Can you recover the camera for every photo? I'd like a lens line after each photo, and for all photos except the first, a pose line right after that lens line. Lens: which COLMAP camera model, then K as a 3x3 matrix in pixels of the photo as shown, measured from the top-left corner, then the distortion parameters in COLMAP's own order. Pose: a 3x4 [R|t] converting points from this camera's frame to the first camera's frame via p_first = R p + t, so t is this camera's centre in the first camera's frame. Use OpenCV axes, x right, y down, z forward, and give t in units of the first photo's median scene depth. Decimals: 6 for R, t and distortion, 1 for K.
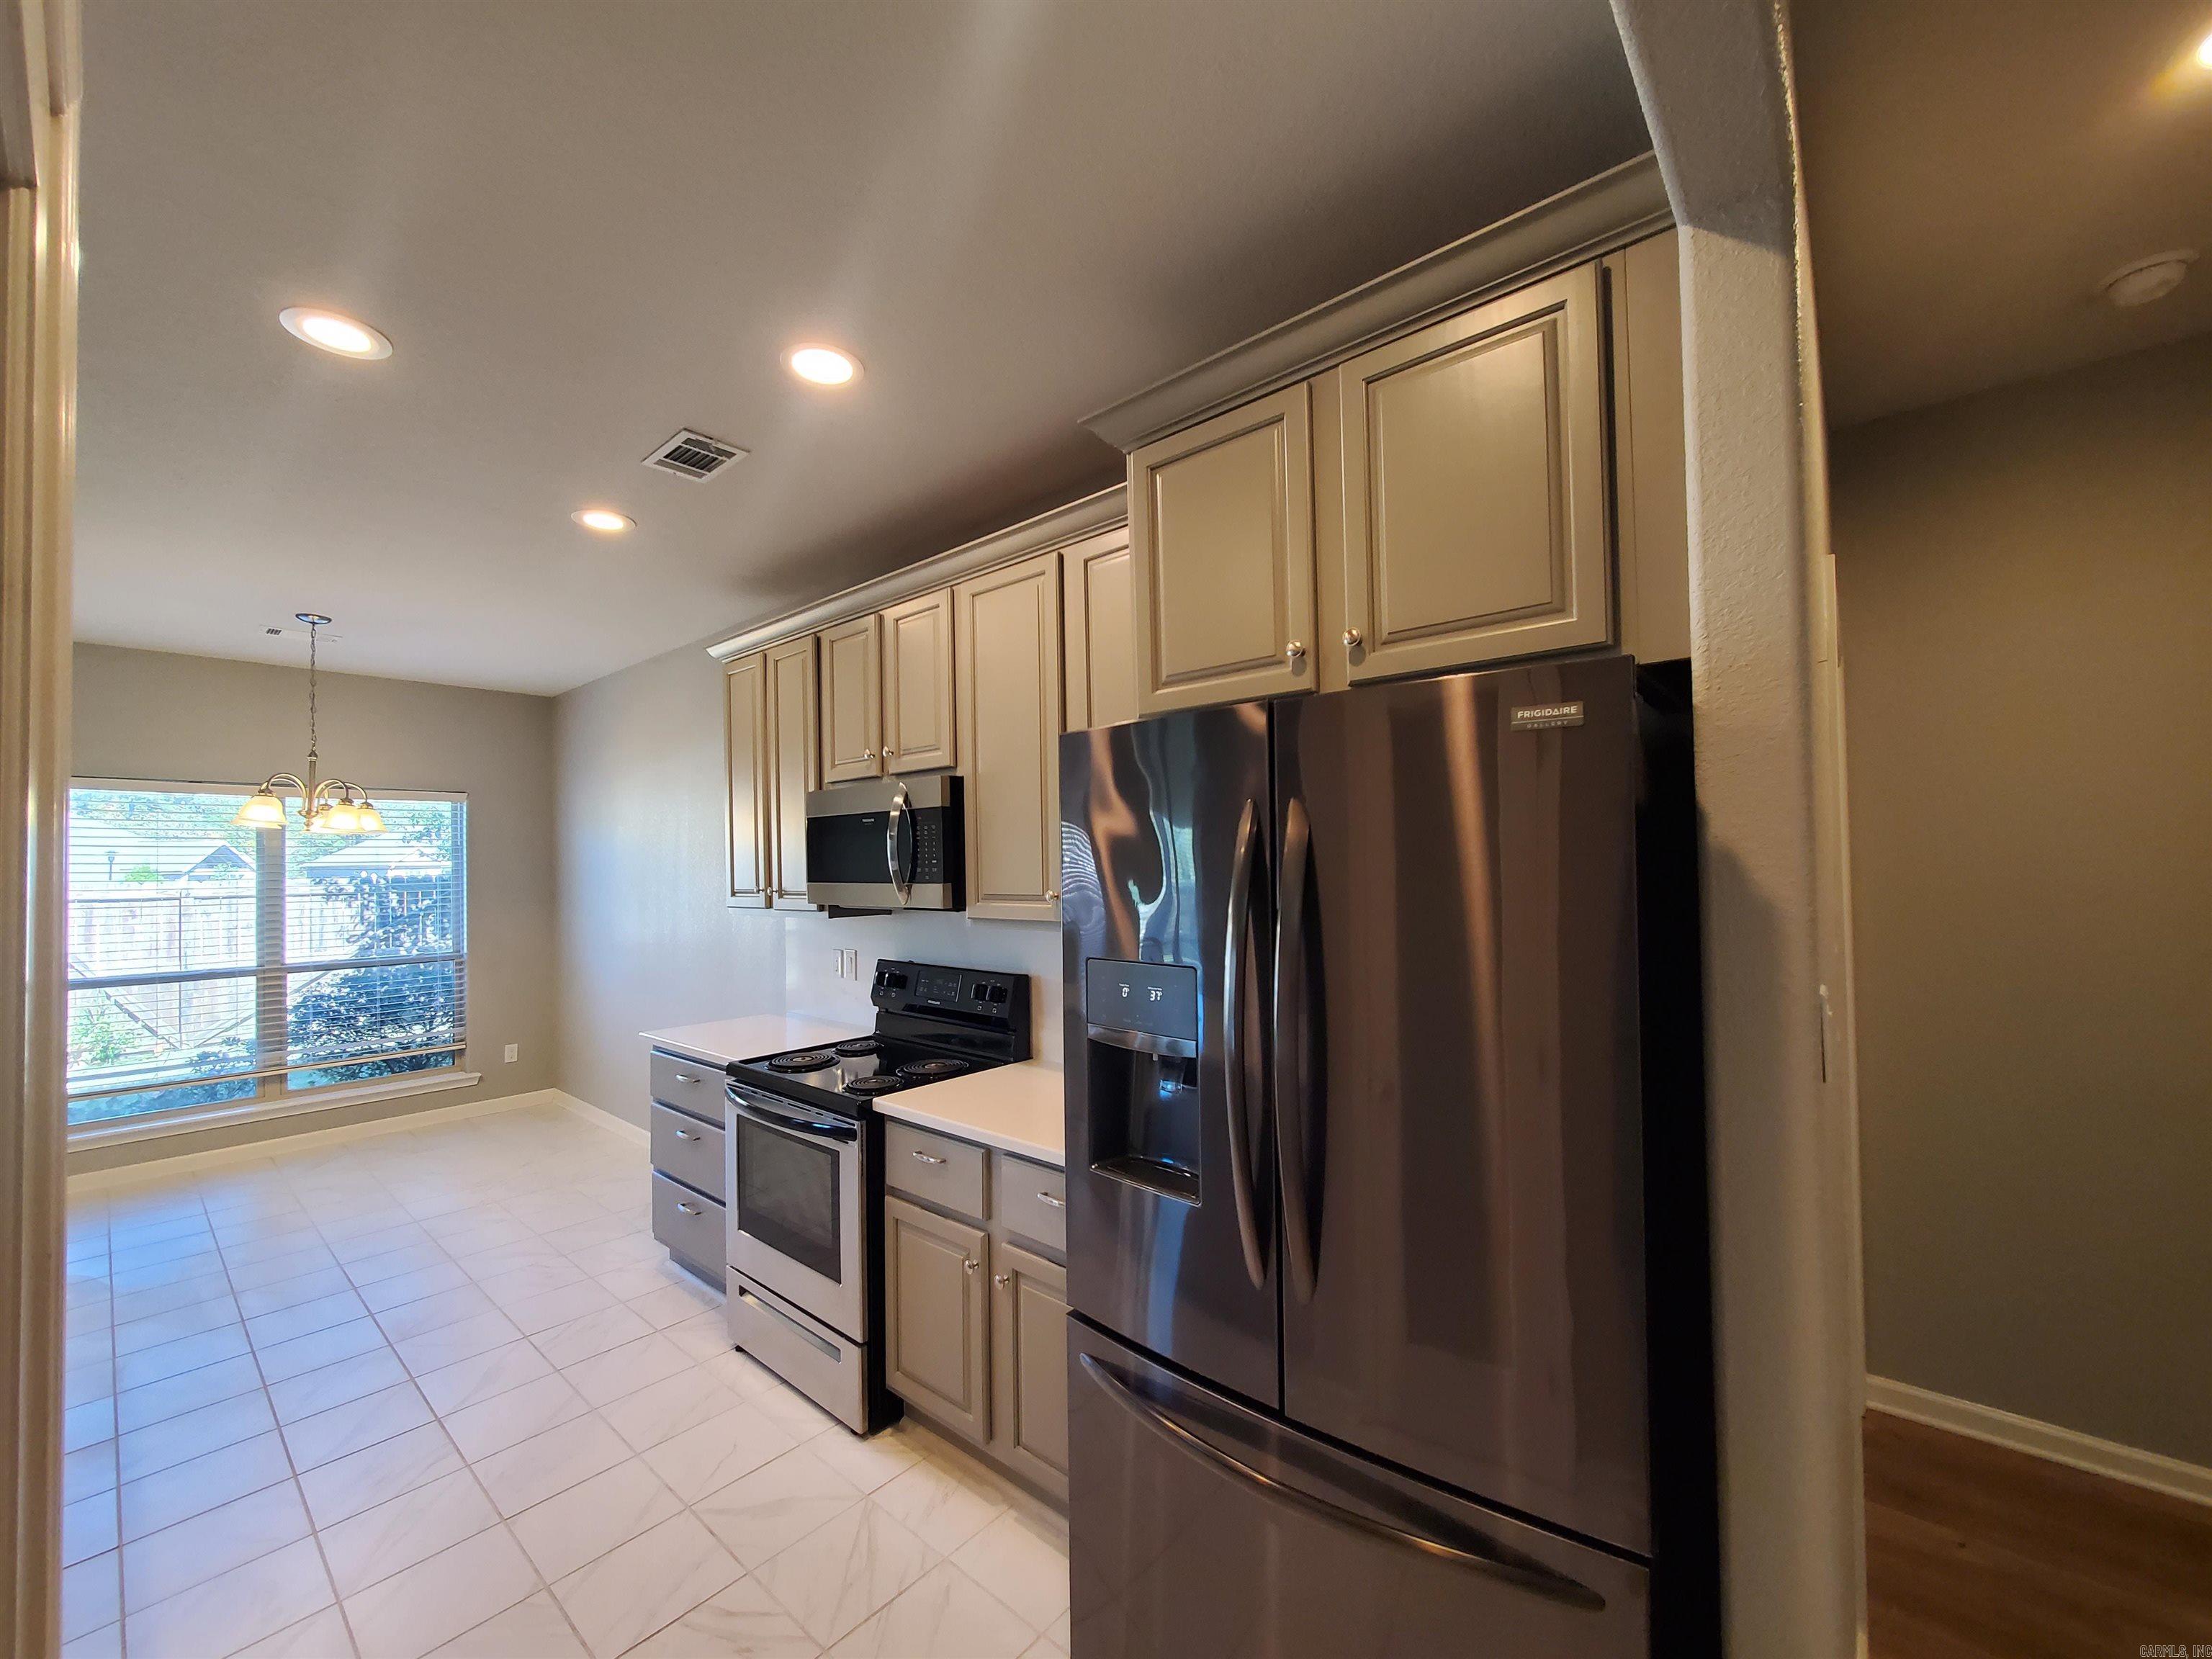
lens RADIAL K [[872.3, 0, 1093.6], [0, 872.3, 846.2], [0, 0, 1]] dist [0.000325, -0.002395]
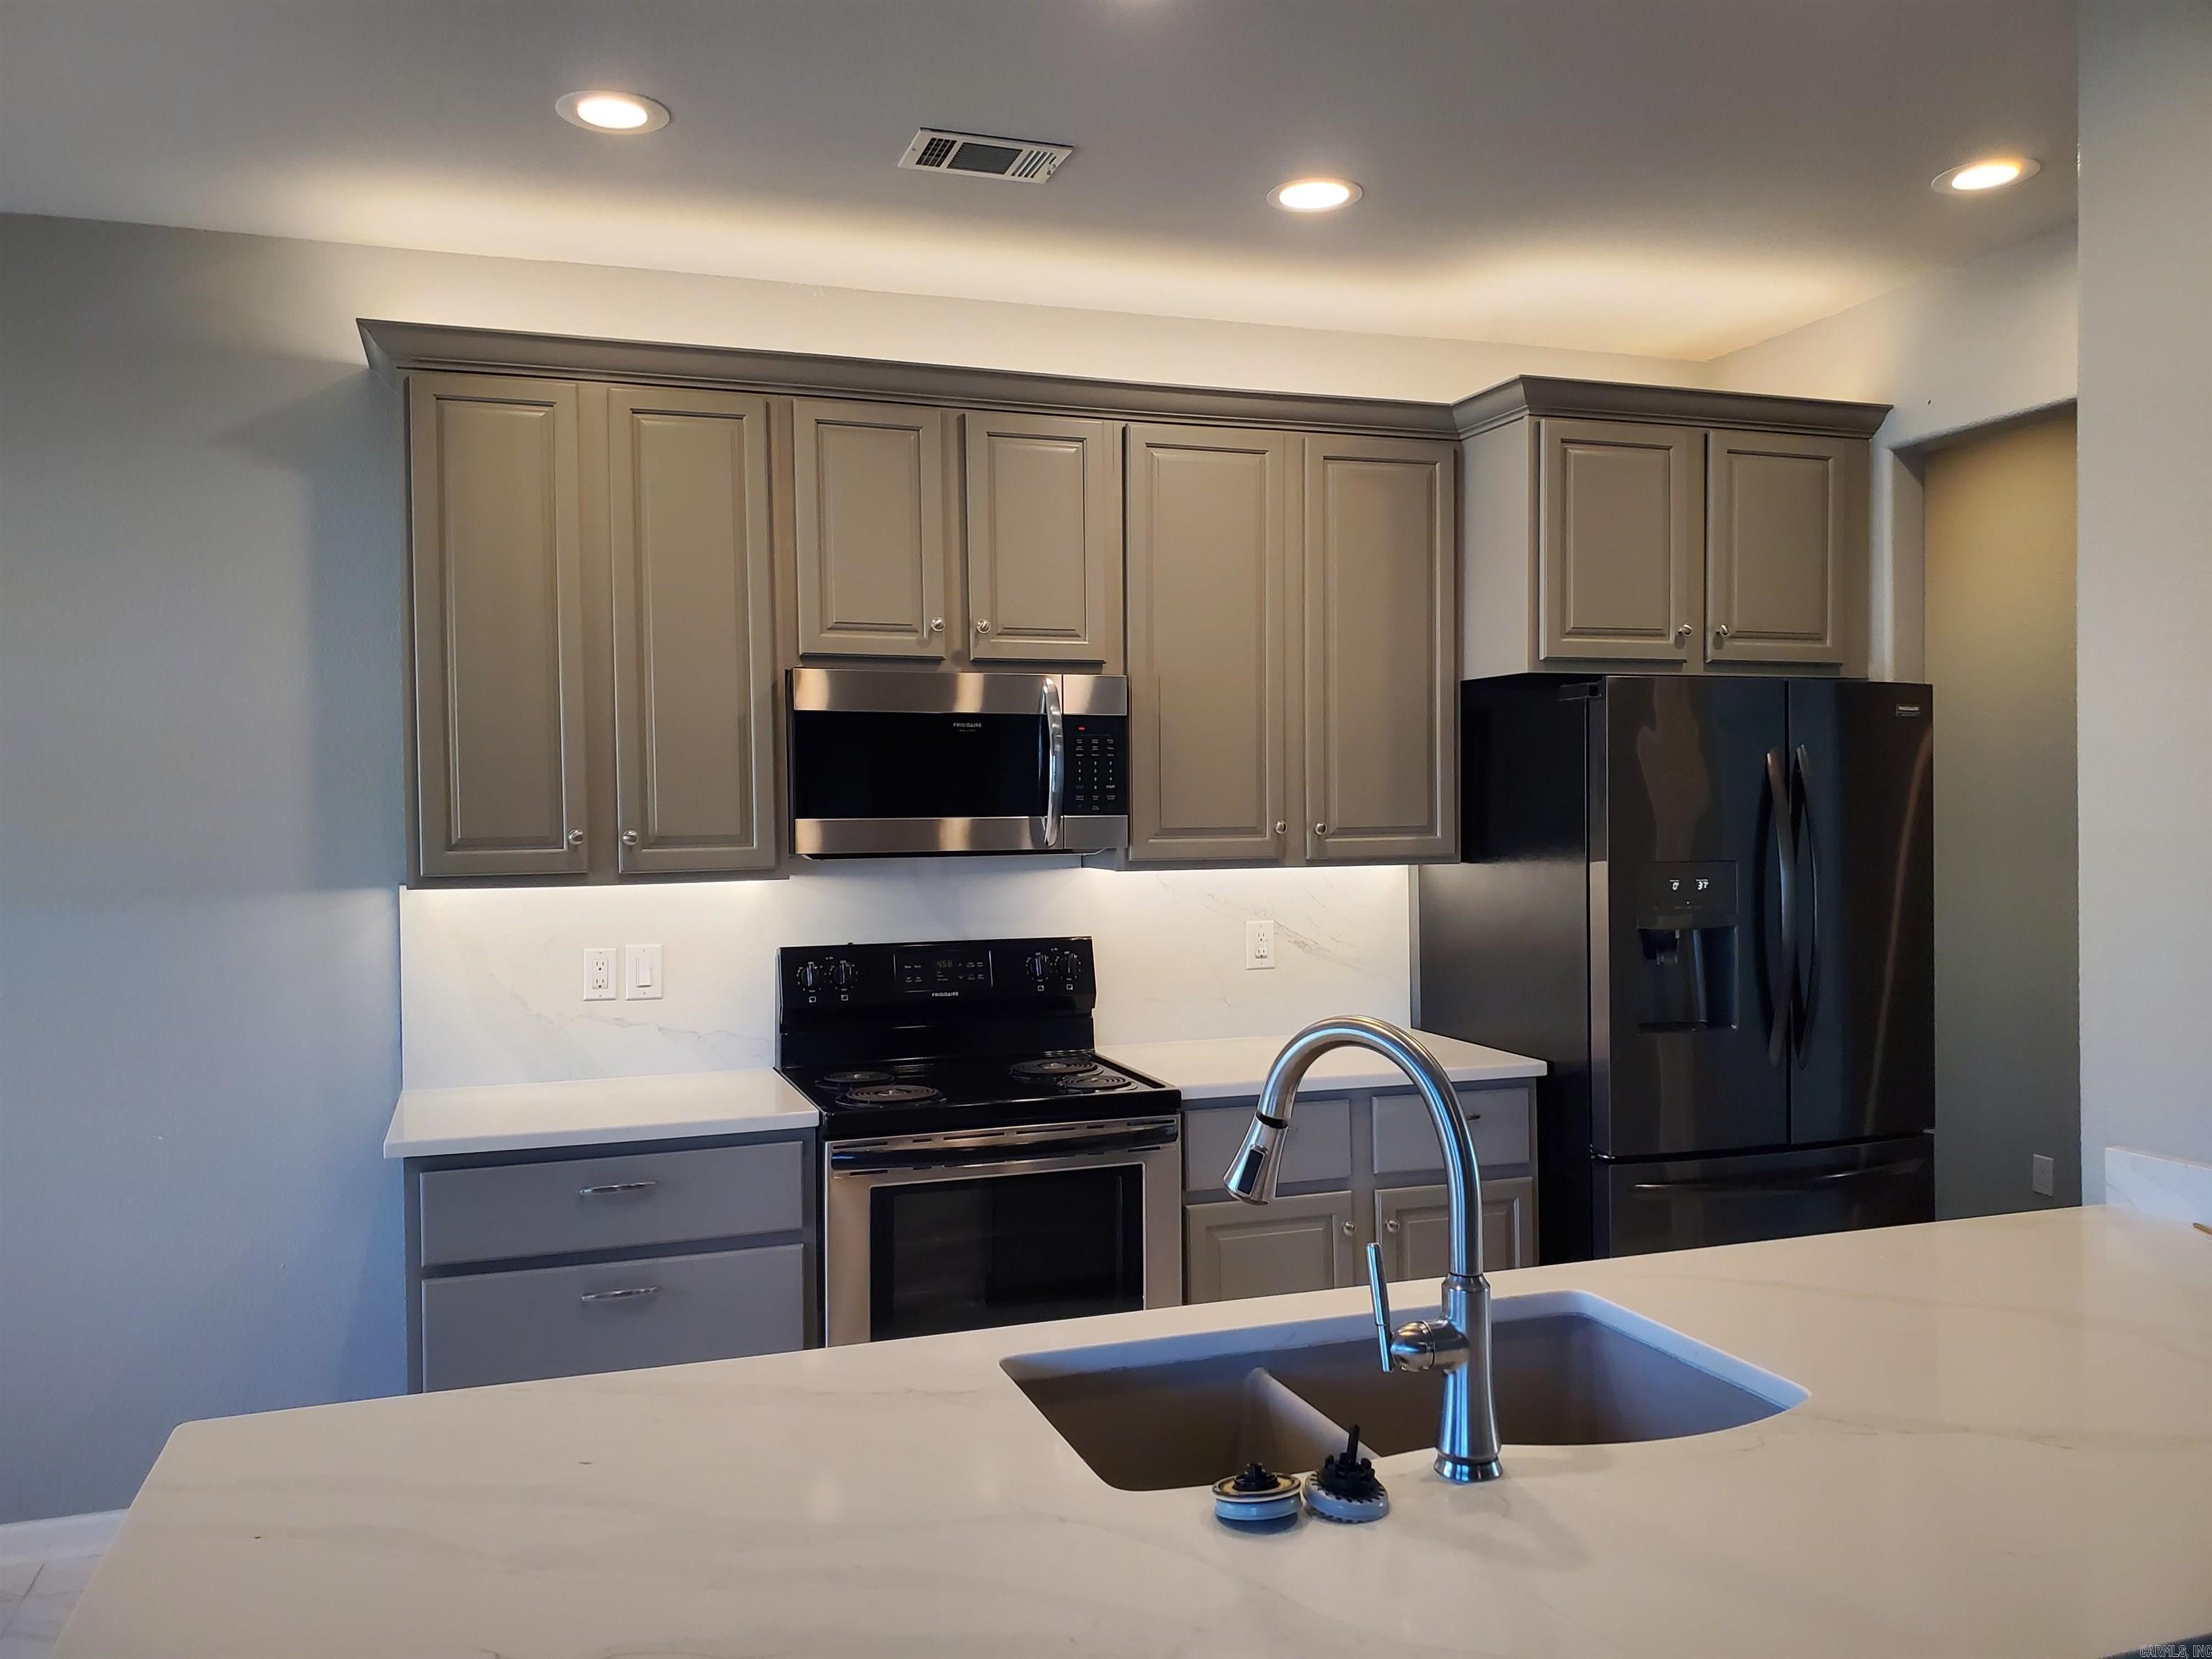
lens RADIAL K [[1709.6, 0, 1106.0], [0, 1709.6, 829.5], [0, 0, 1]] dist [0.221124, -0.659836]
pose [[0.485507, -0.001554, 0.874231, -1.596220], [-0.015131, 0.999834, 0.010180, 0.042665], [-0.874102, -0.018171, 0.485403, 0.298340]]
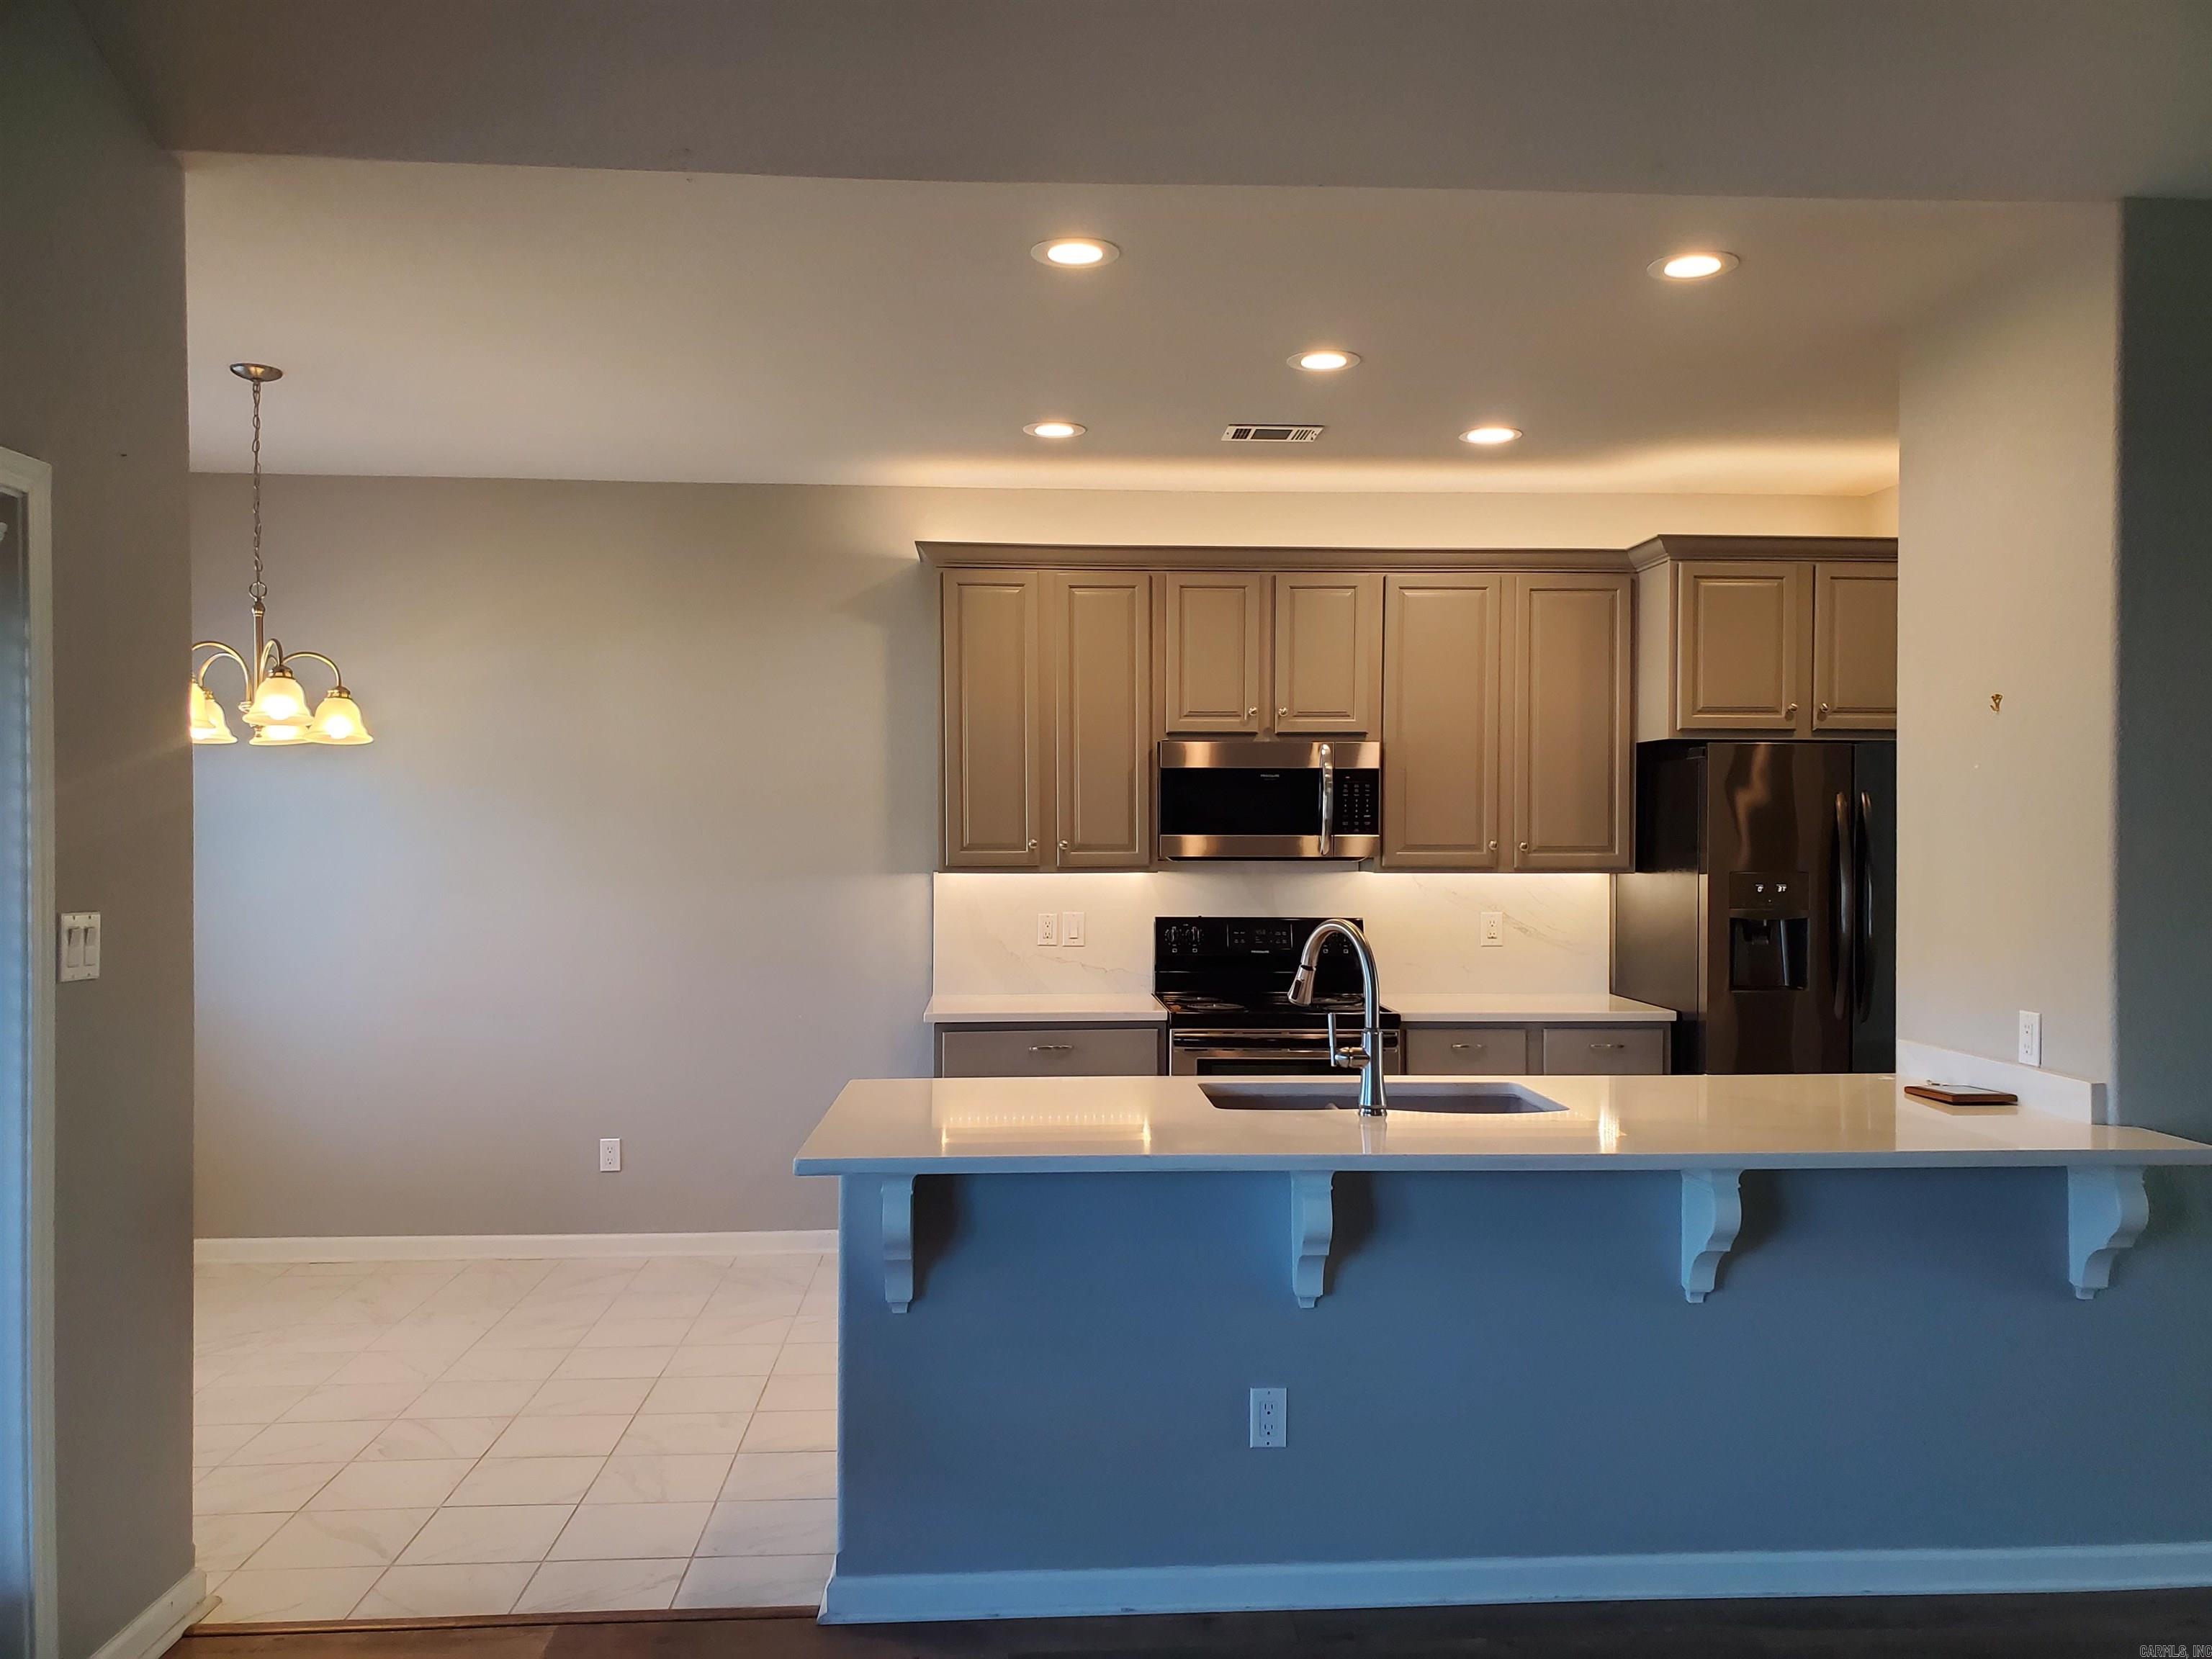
lens RADIAL K [[1711.9, 0, 1096.5], [0, 1711.9, 860.5], [0, 0, 1]] dist [0.109405, -0.282608]
pose [[0.713175, 0.008410, 0.700935, -2.159020], [-0.027485, 0.999495, 0.015974, 0.053116], [-0.700447, -0.030658, 0.713046, -0.384031]]
